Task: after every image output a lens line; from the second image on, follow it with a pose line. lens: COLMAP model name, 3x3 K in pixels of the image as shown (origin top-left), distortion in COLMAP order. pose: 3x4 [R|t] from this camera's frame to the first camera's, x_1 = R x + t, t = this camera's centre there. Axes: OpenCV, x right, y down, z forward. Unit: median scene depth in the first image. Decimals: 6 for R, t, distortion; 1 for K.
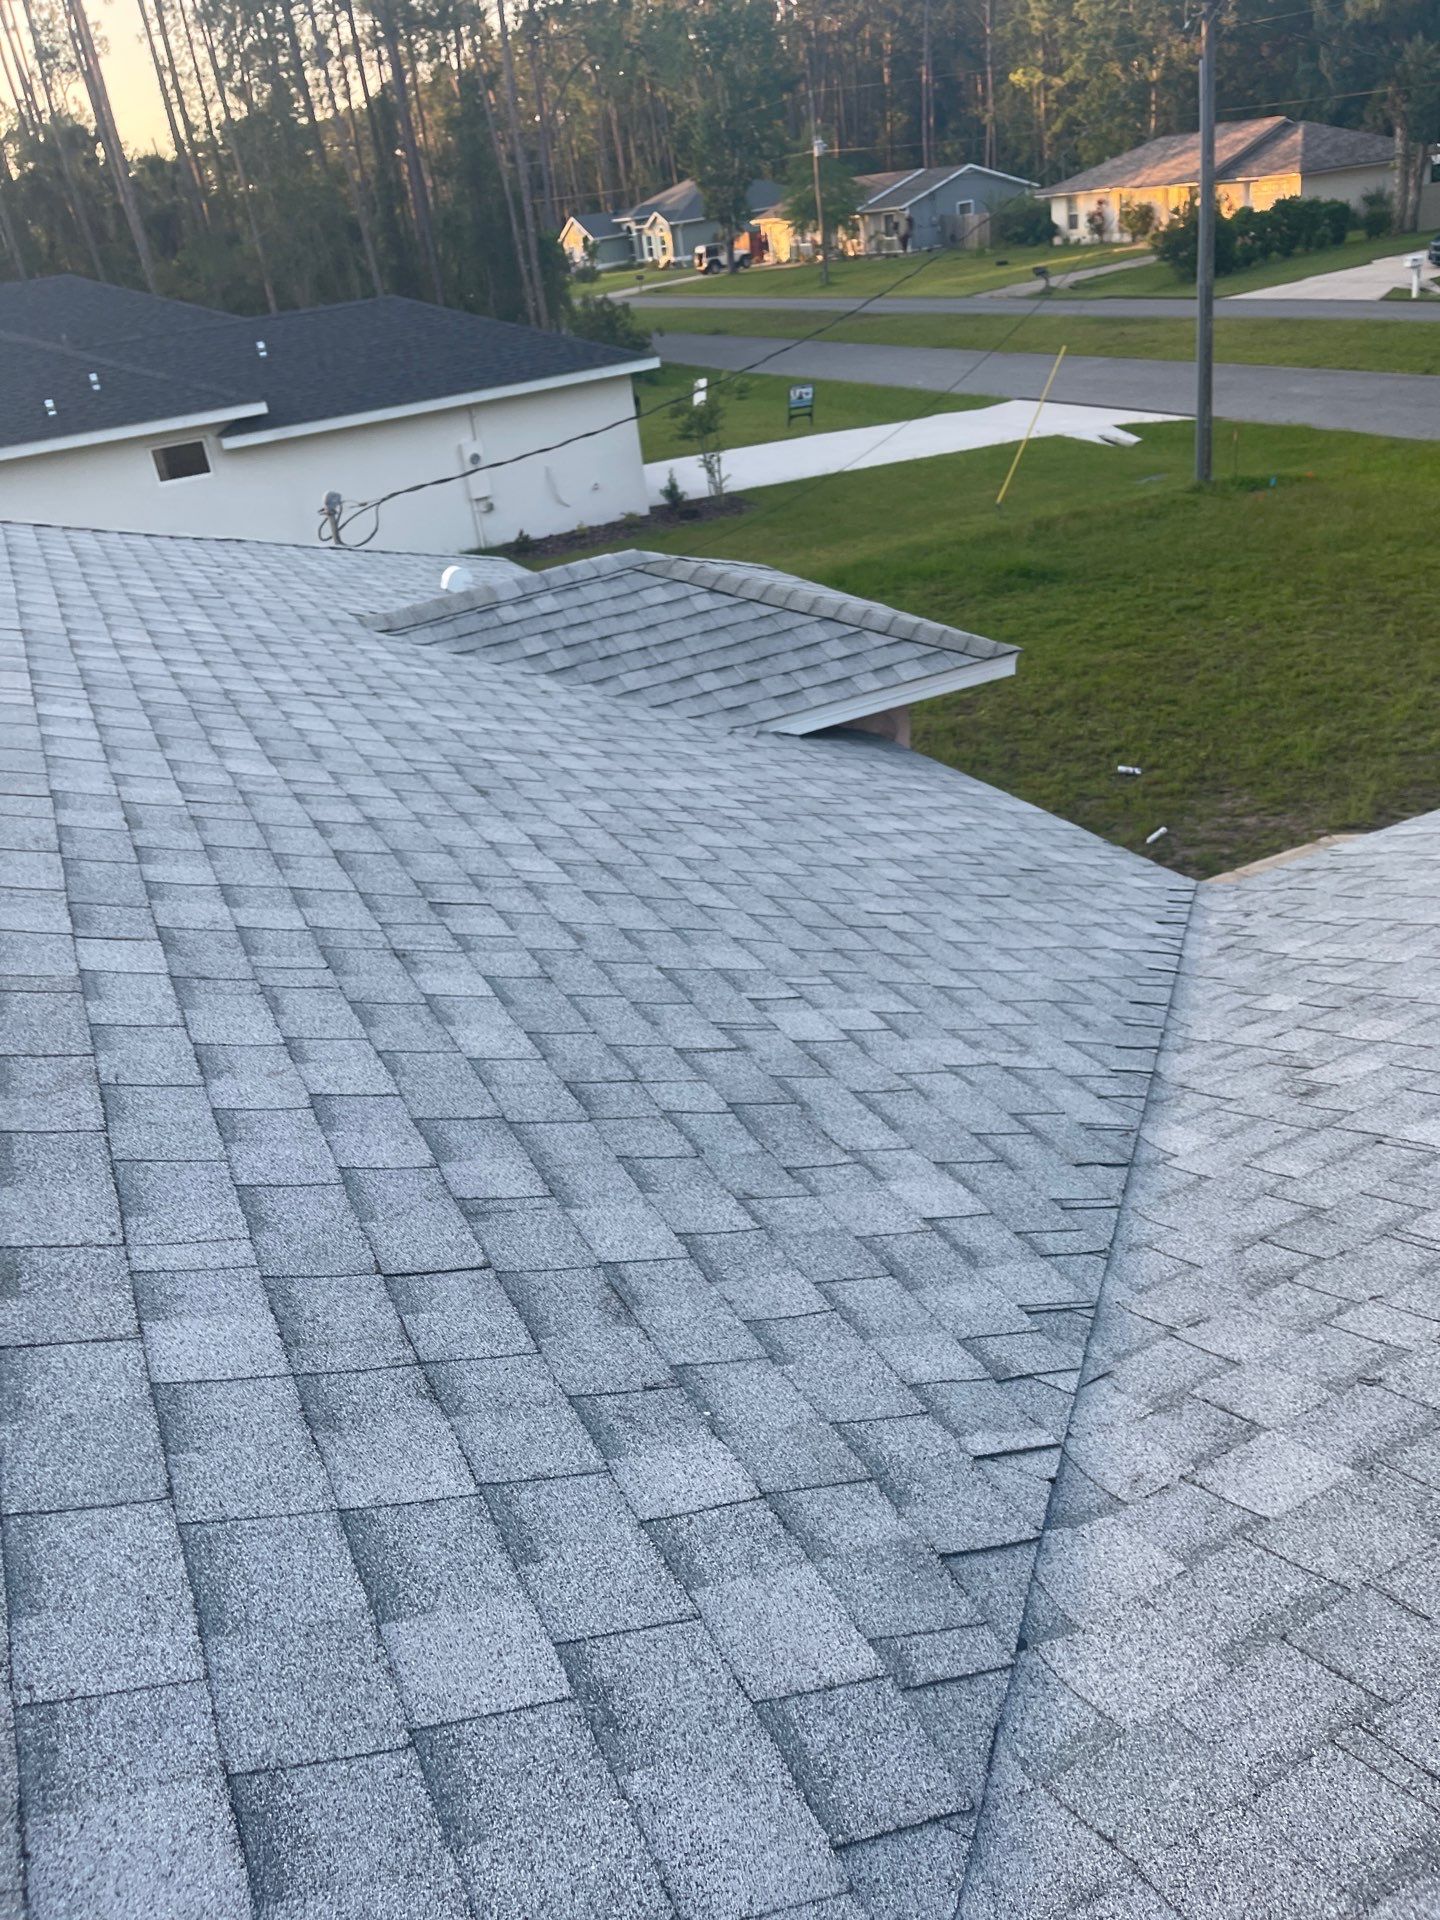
lens RADIAL K [[1432.5, 0, 713.5], [0, 1432.5, 951.1], [0, 0, 1]] dist [0.046112, -0.054670]
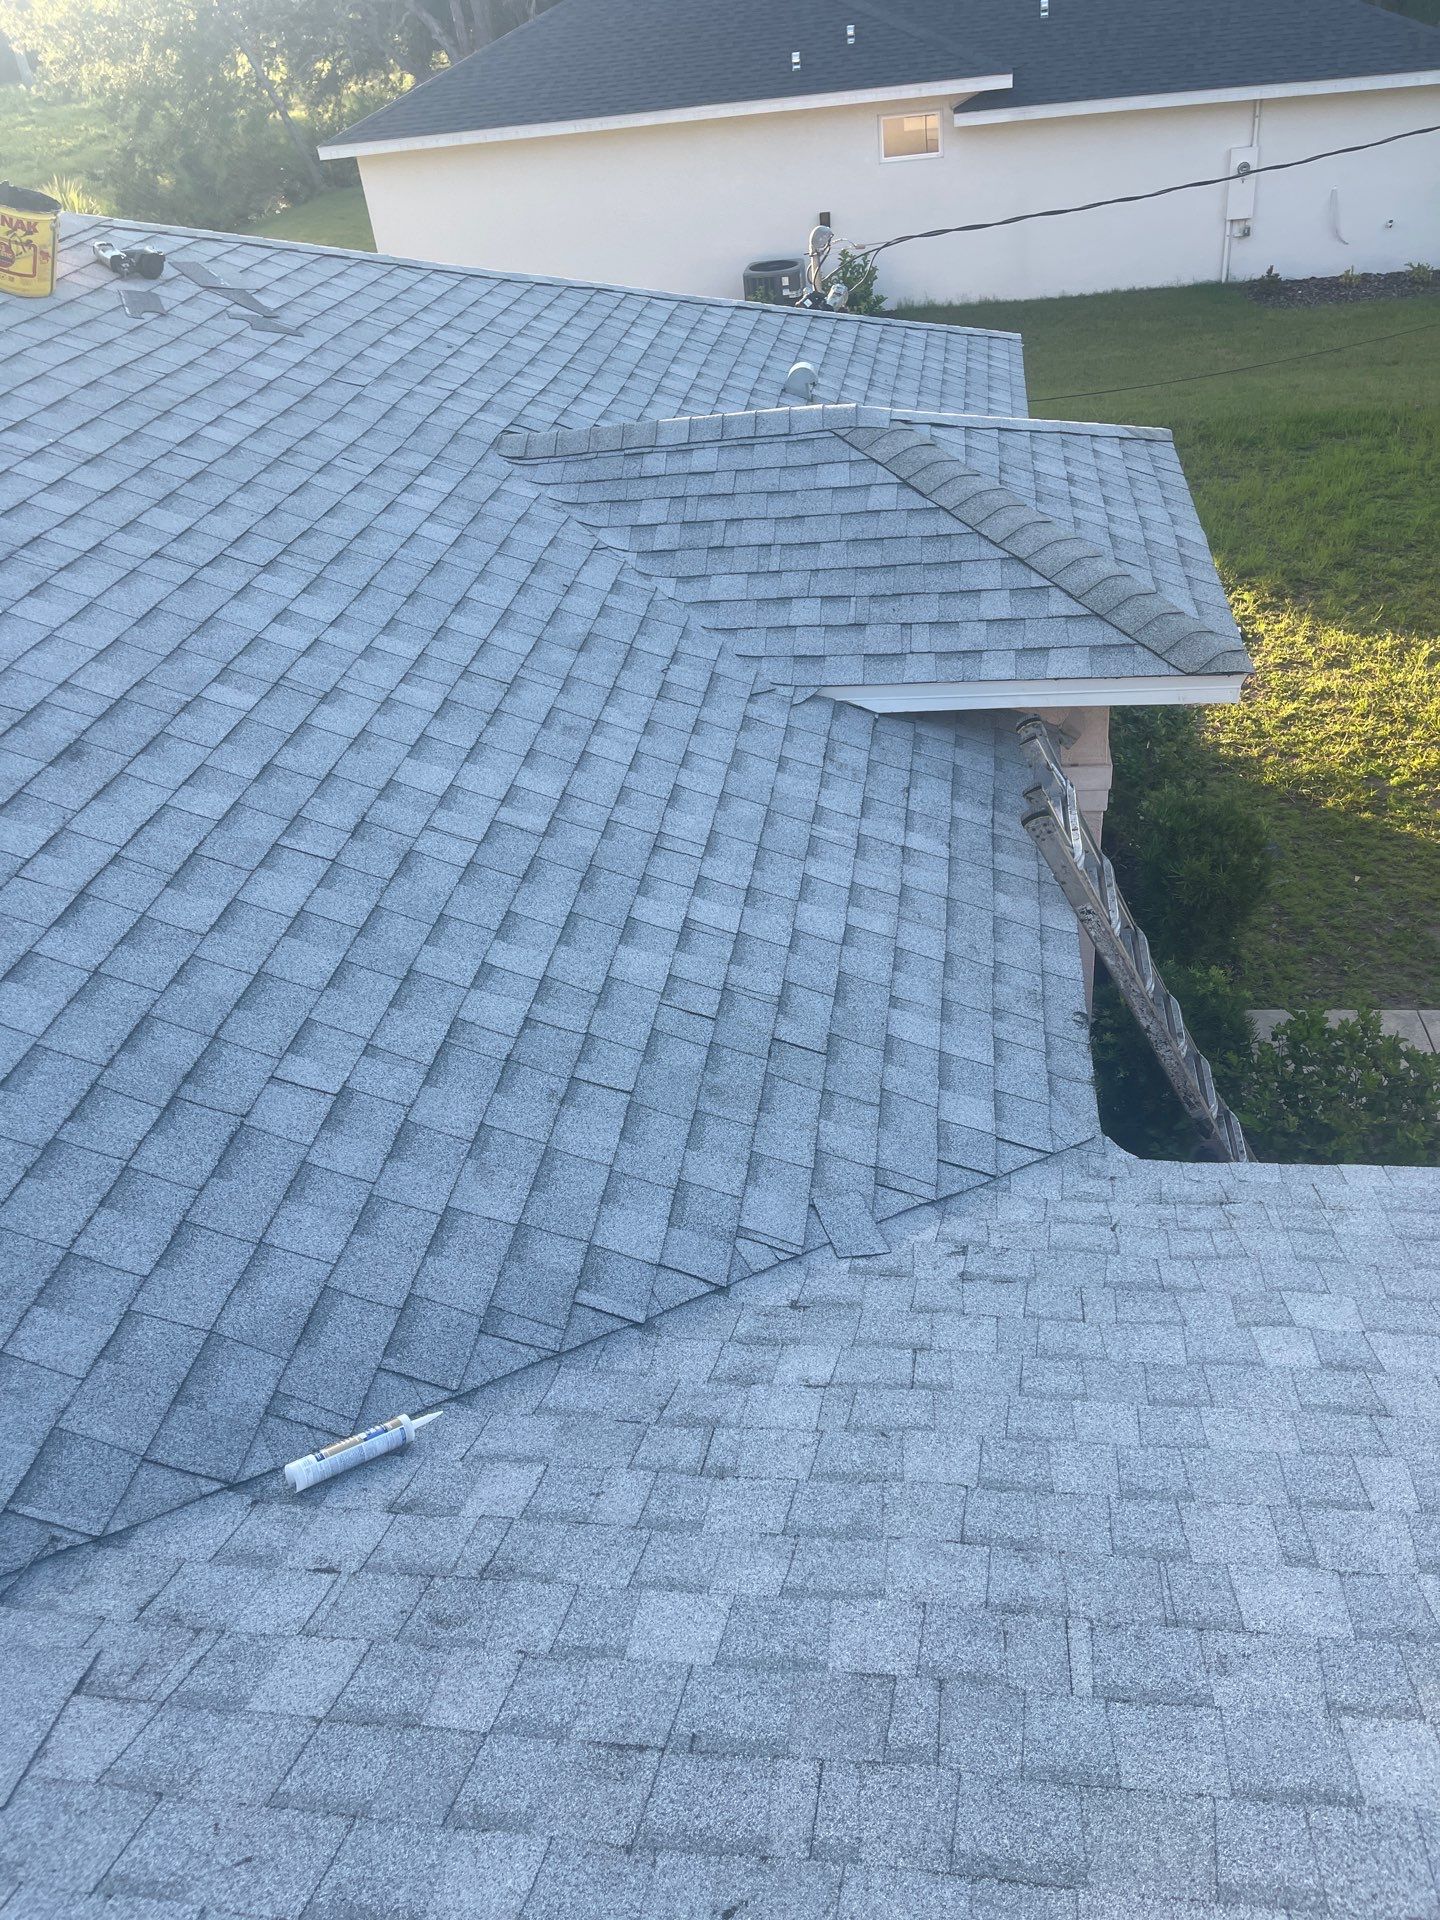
lens RADIAL K [[1432.5, 0, 722.6], [0, 1432.5, 969.4], [0, 0, 1]] dist [0.046112, -0.054670]
pose [[0.826635, 0.359386, -0.433032, 0.355517], [-0.260435, 0.926461, 0.271741, -0.201067], [0.498848, -0.111854, 0.859442, 0.273612]]
